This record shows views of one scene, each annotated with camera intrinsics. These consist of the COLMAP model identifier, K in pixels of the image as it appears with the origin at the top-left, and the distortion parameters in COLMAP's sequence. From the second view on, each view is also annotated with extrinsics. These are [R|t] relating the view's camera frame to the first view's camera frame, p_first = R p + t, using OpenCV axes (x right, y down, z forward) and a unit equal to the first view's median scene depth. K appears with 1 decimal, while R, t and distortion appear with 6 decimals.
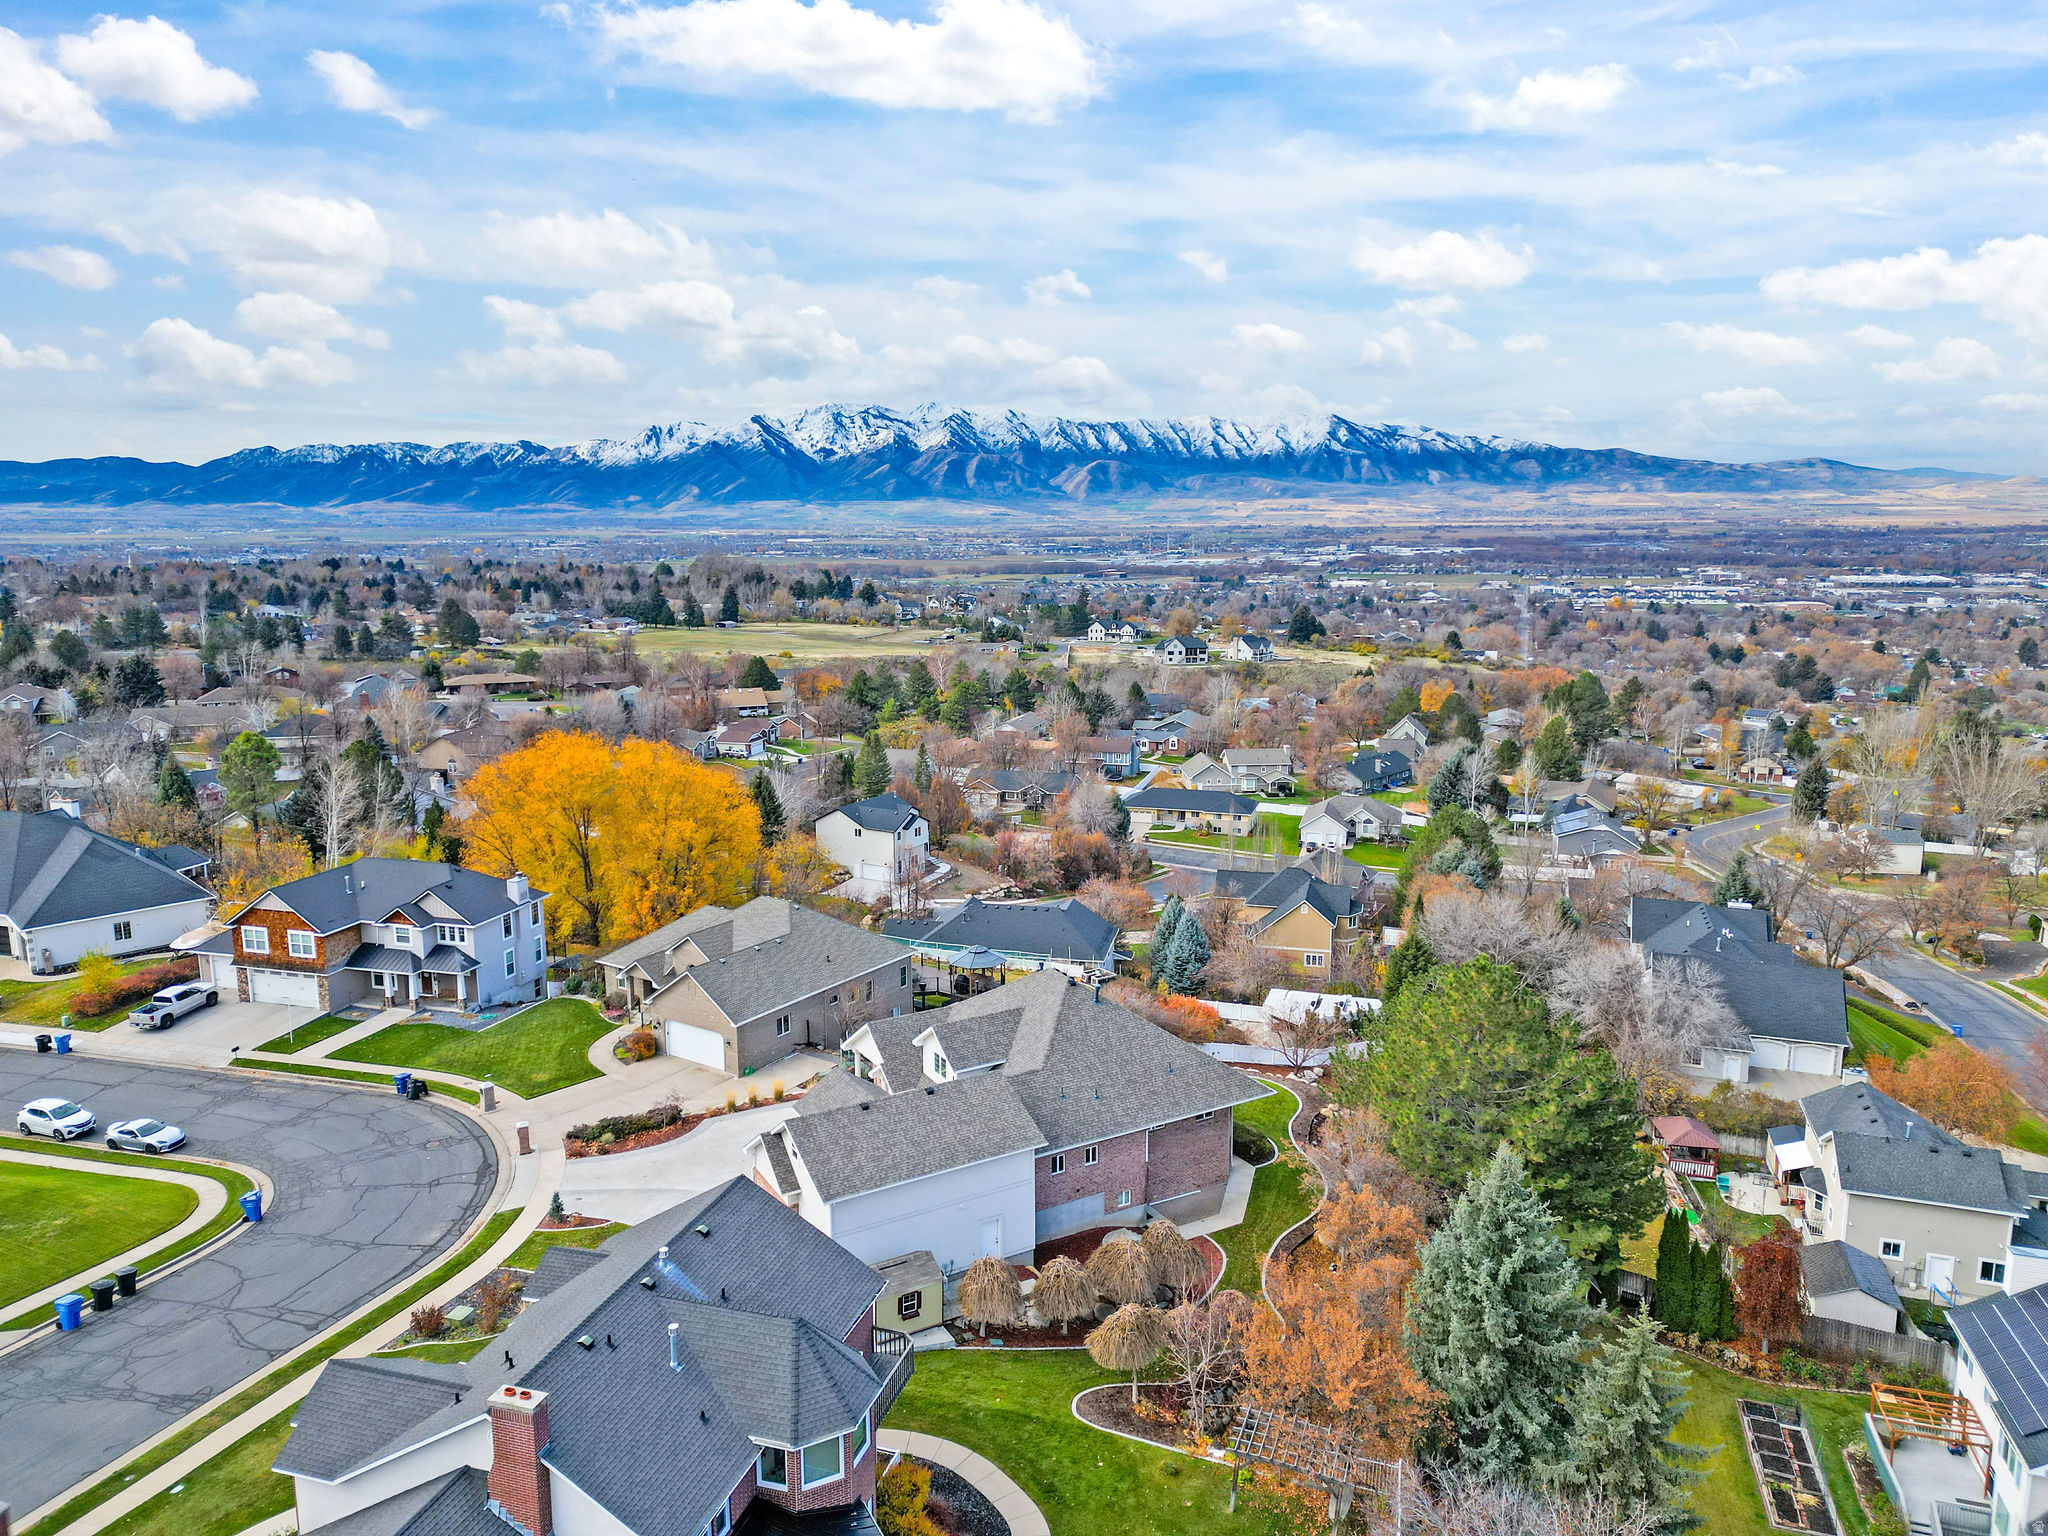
lens RADIAL K [[1431.9, 0, 1025.3], [0, 1431.9, 758.8], [0, 0, 1]] dist [0.094154, -0.094046]
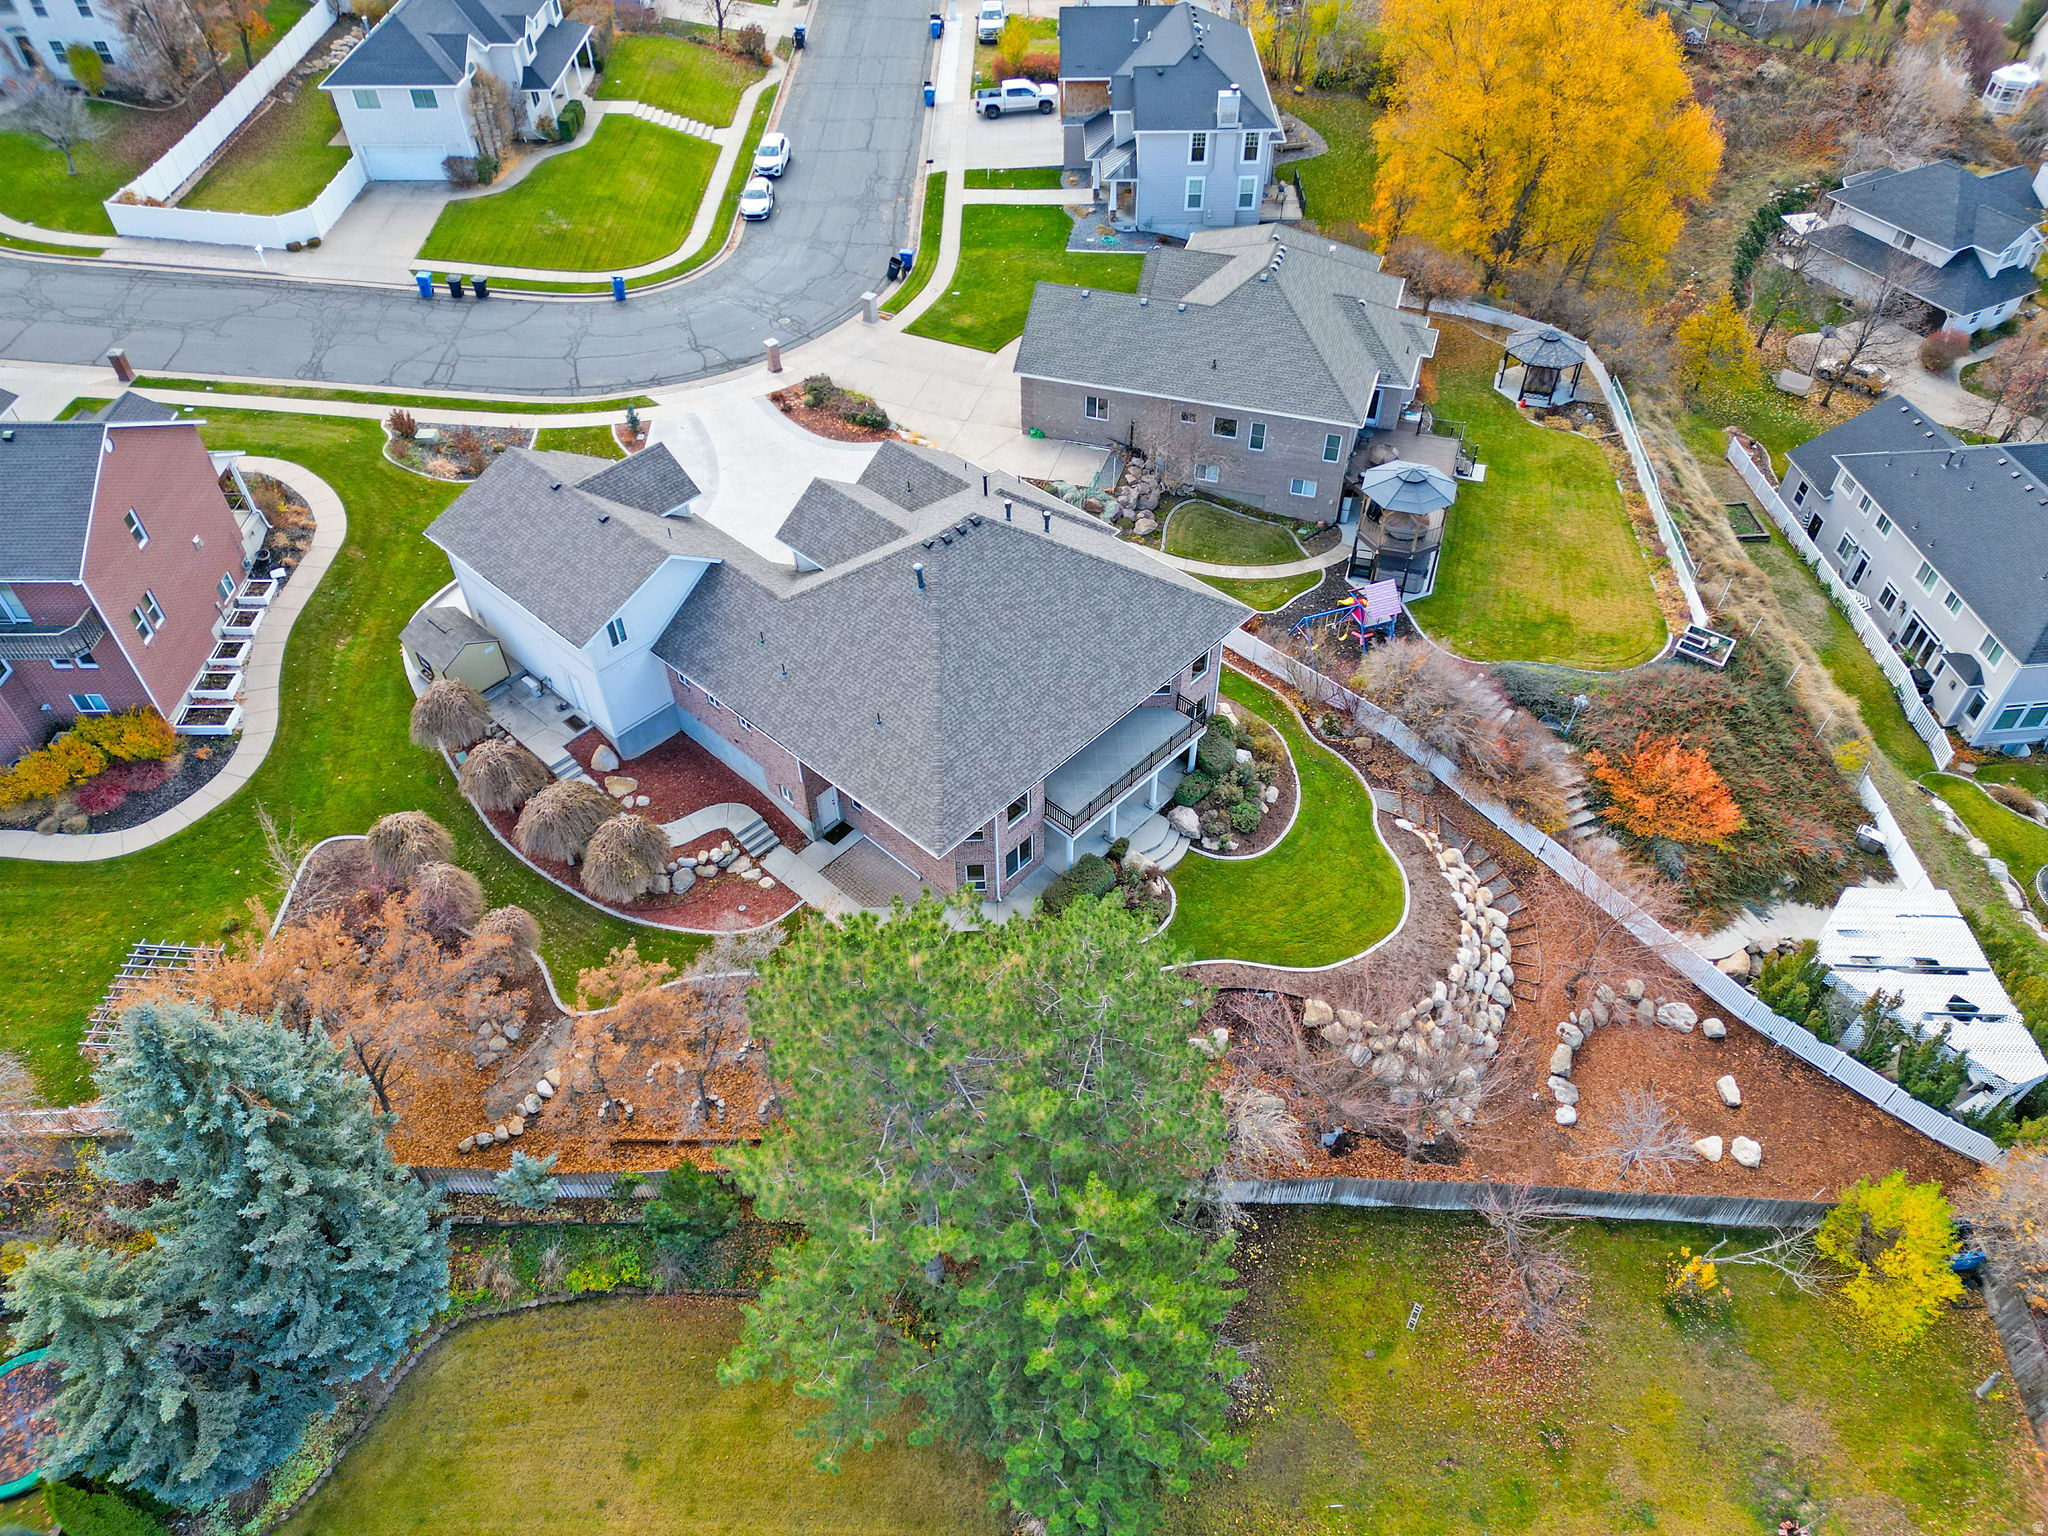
lens RADIAL K [[1431.9, 0, 1025.3], [0, 1431.9, 758.8], [0, 0, 1]] dist [0.094154, -0.094046]
pose [[0.288968, 0.674969, -0.678906, 0.593855], [-0.157141, 0.732983, 0.661848, -0.233482], [0.944354, -0.084569, 0.317874, 0.839462]]
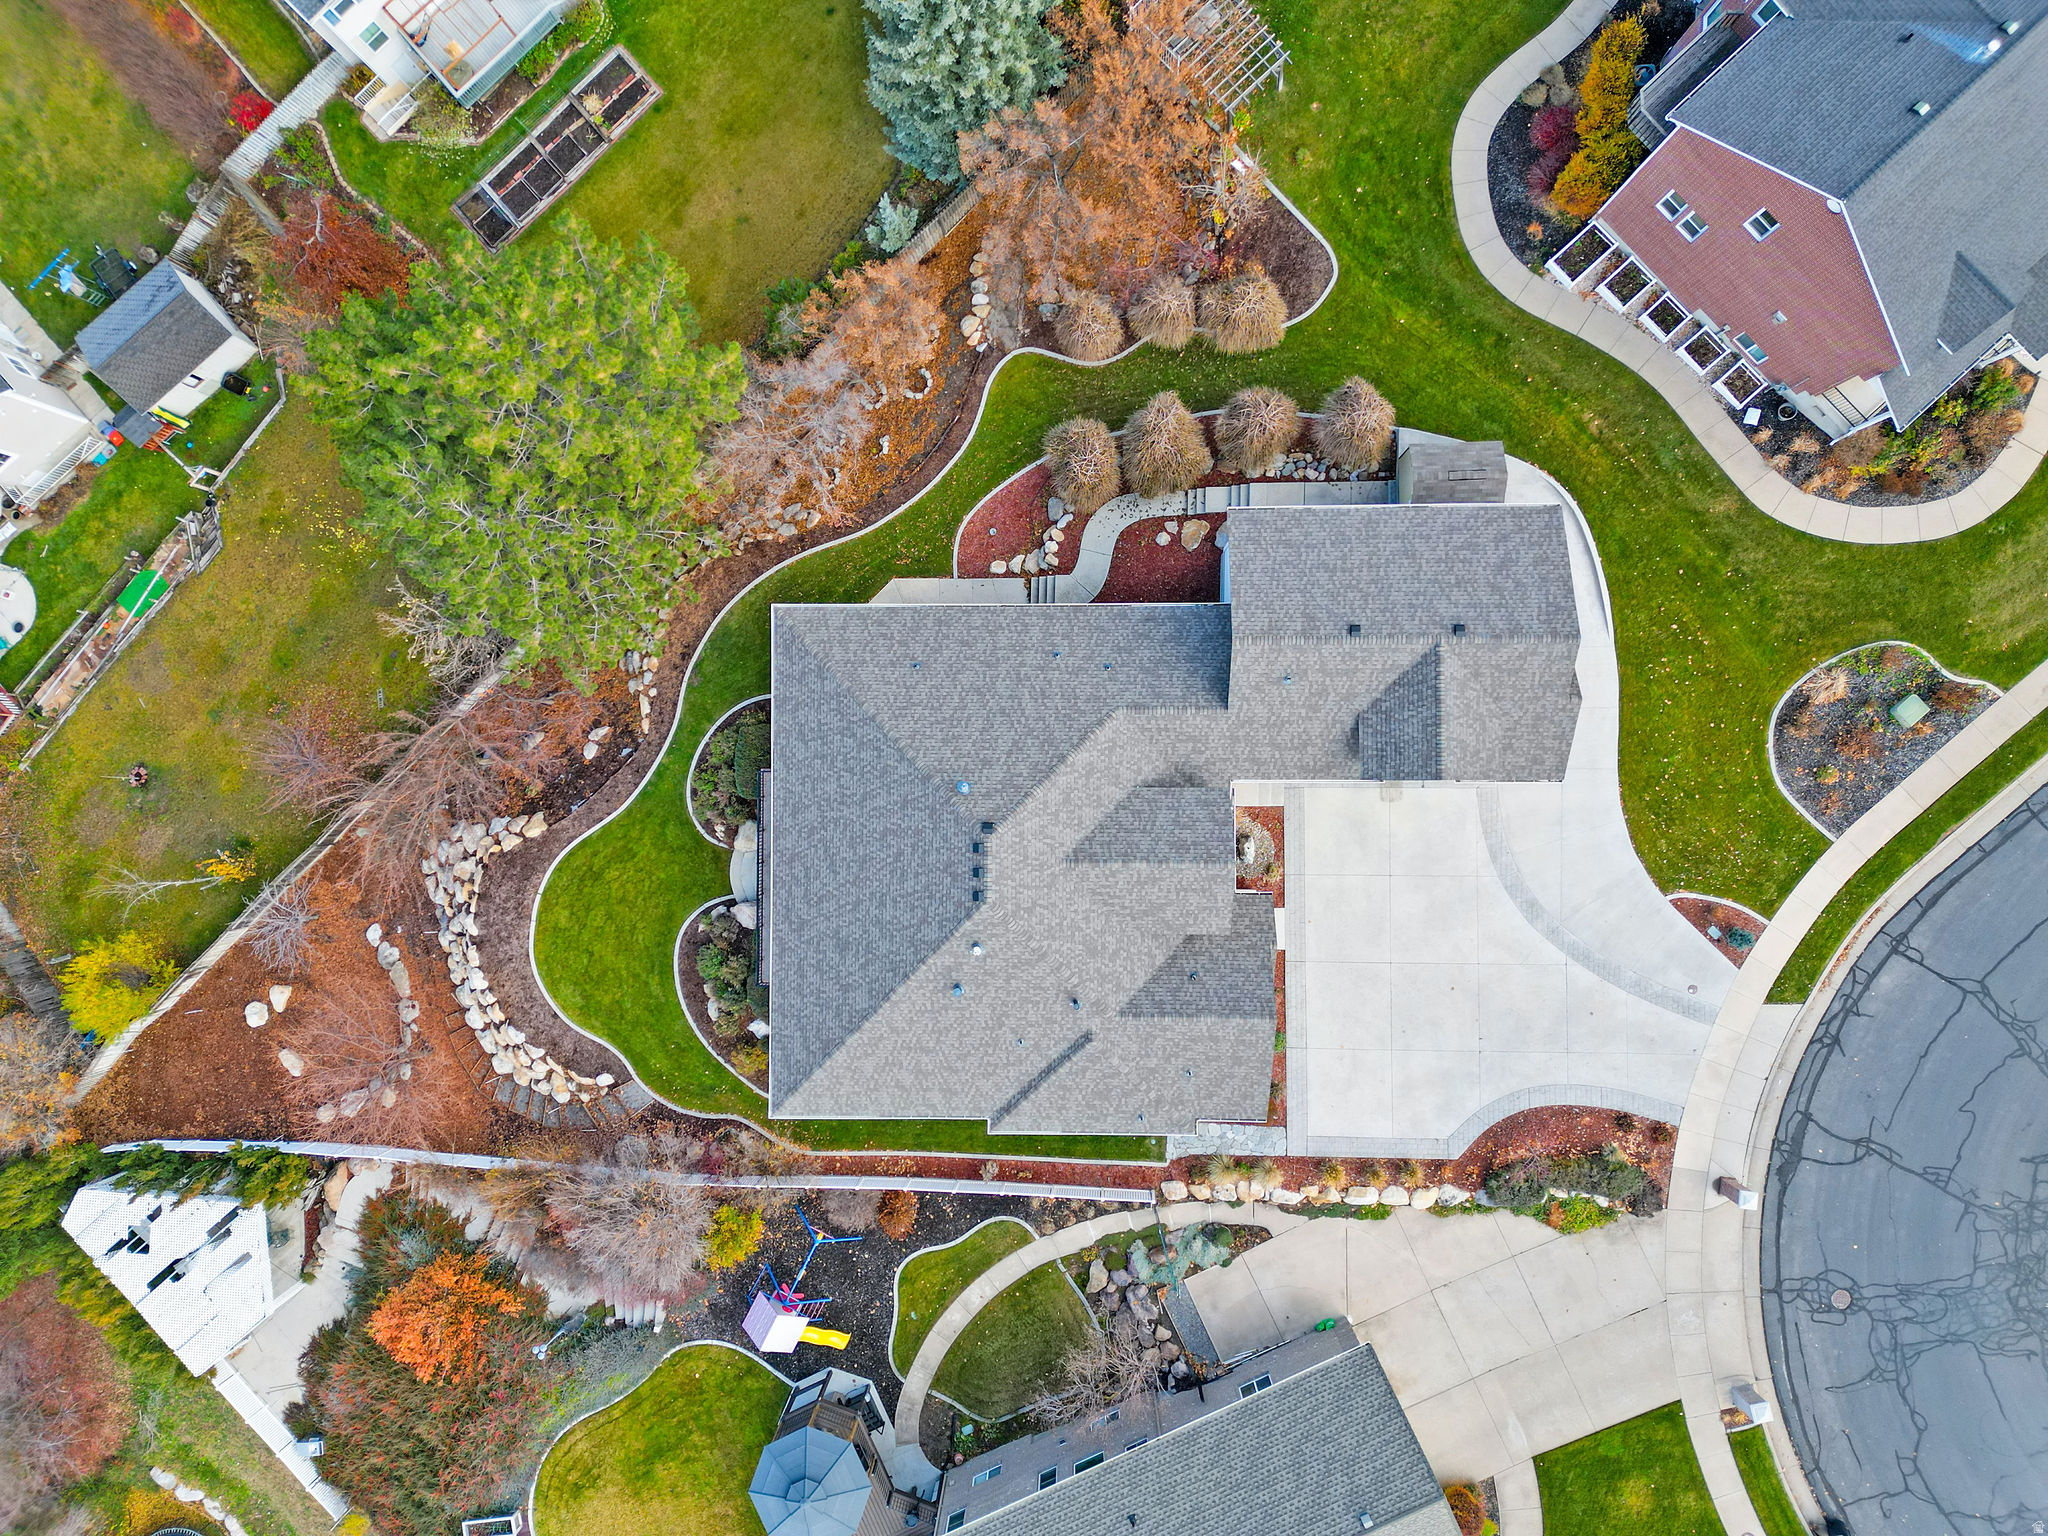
lens RADIAL K [[1431.9, 0, 1025.3], [0, 1431.9, 758.8], [0, 0, 1]] dist [0.094154, -0.094046]
pose [[-0.864629, -0.500656, 0.041944, 0.008839], [0.131897, -0.145639, 0.980506, -0.419689], [-0.484788, 0.853307, 0.191959, 0.878233]]
